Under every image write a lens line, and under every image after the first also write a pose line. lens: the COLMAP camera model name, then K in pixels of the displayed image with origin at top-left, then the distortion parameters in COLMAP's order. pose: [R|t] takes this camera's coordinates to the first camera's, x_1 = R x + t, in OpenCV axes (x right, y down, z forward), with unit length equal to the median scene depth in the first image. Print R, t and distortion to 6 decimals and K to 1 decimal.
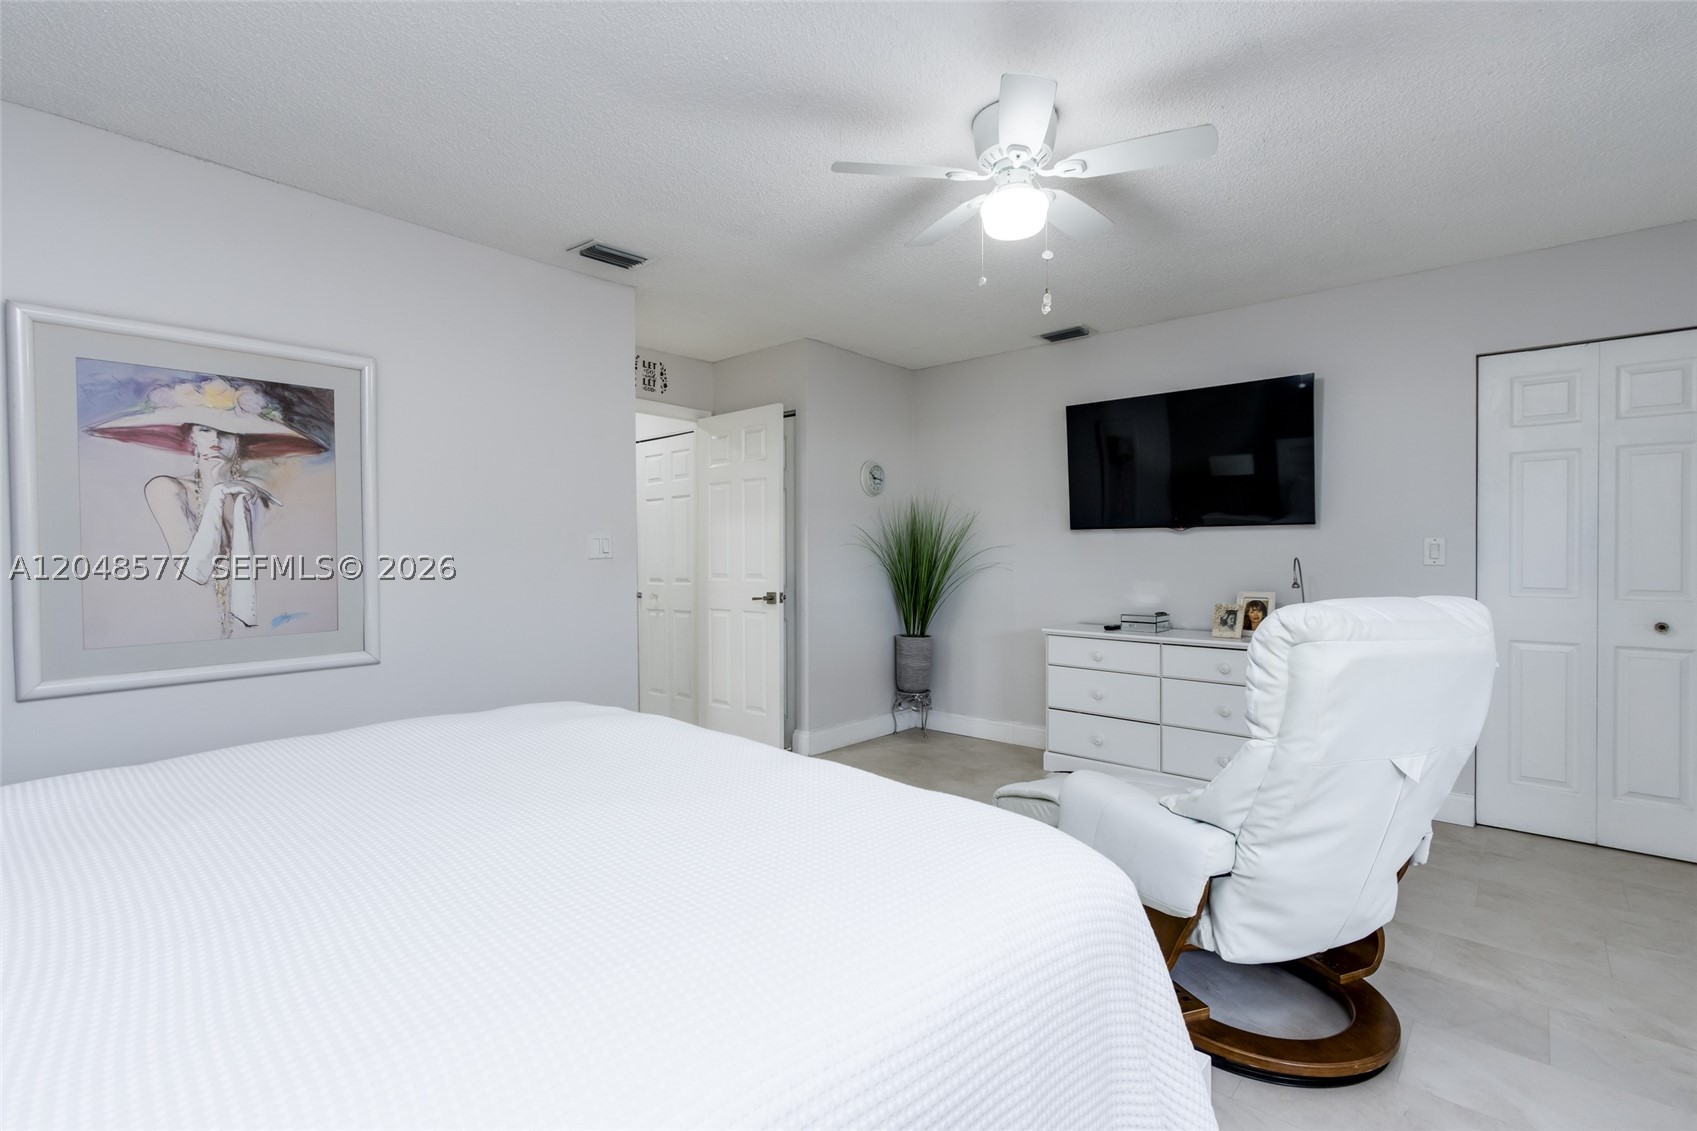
lens RADIAL K [[780.6, 0, 851.2], [0, 780.6, 561.7], [0, 0, 1]] dist [0.004248, 0.000035]
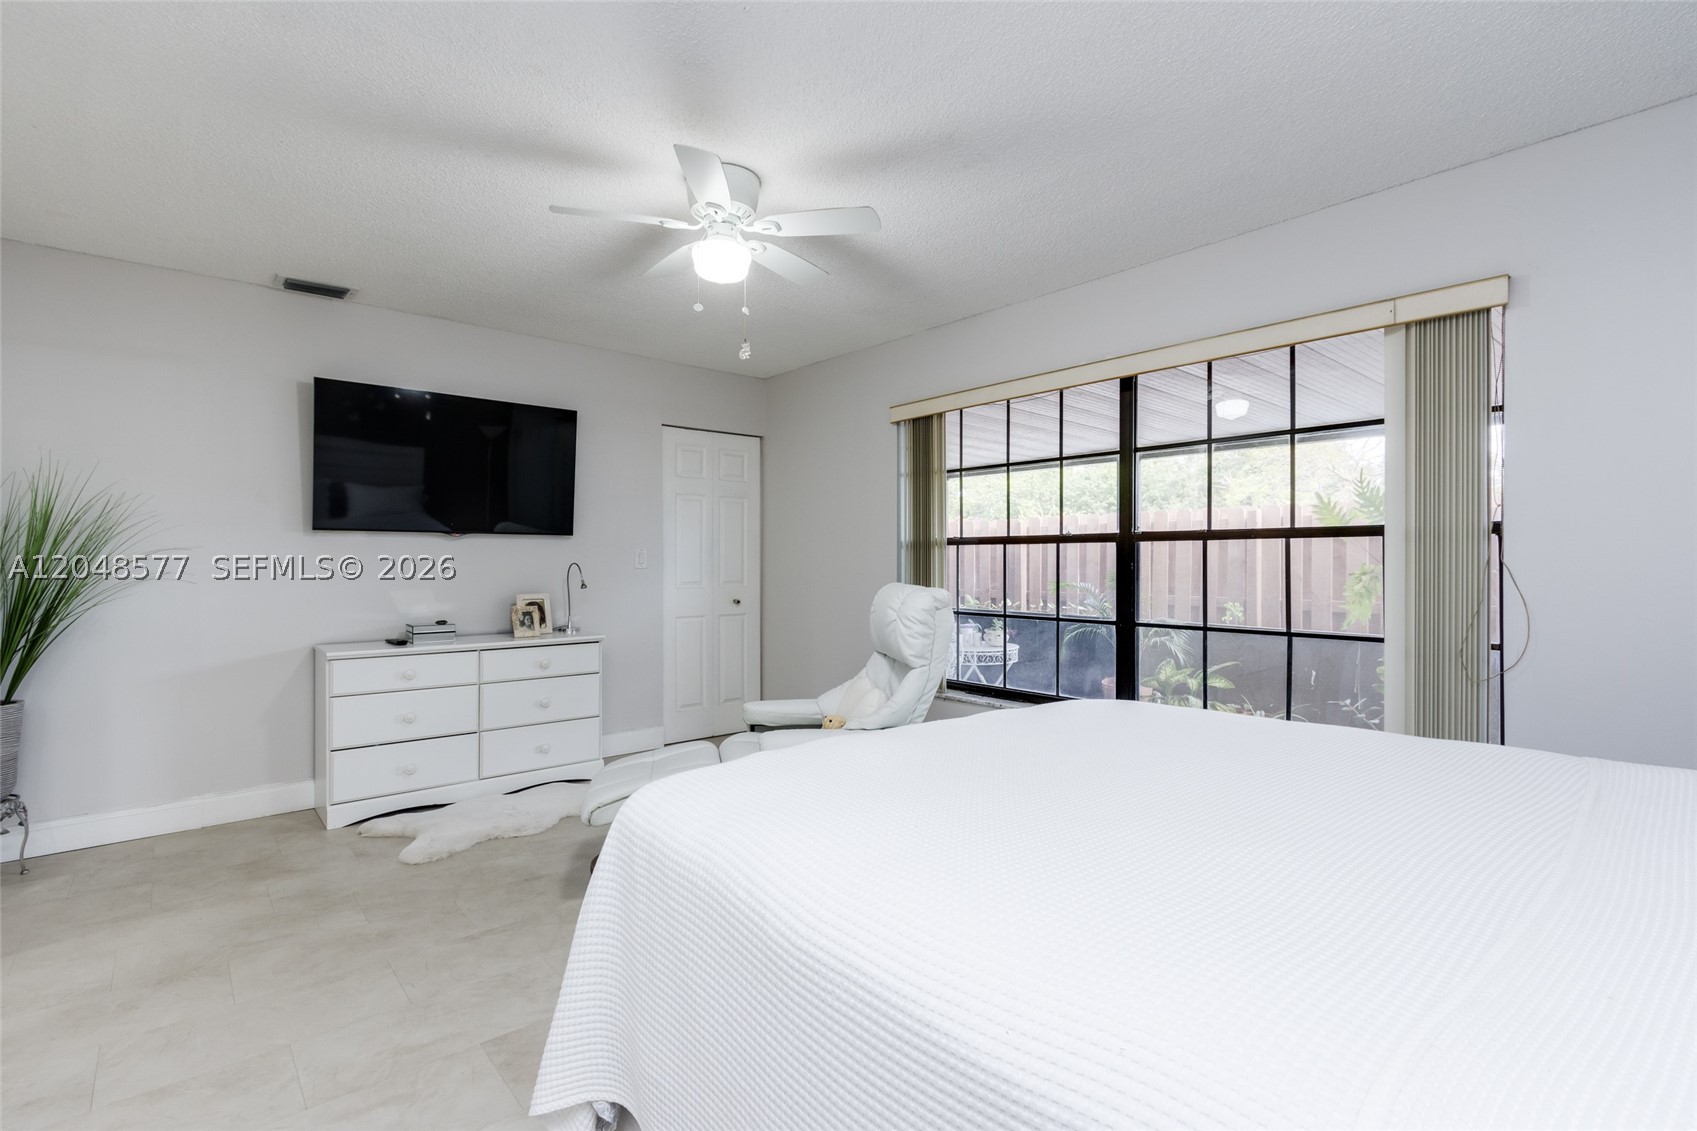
lens RADIAL K [[805.3, 0, 854.6], [0, 805.3, 559.9], [0, 0, 1]] dist [0.008327, 0.000287]
pose [[0.129854, 0.002490, 0.991530, -0.545914], [0.010127, 0.999941, -0.003838, -0.000937], [-0.991481, 0.010540, 0.129821, 0.384059]]
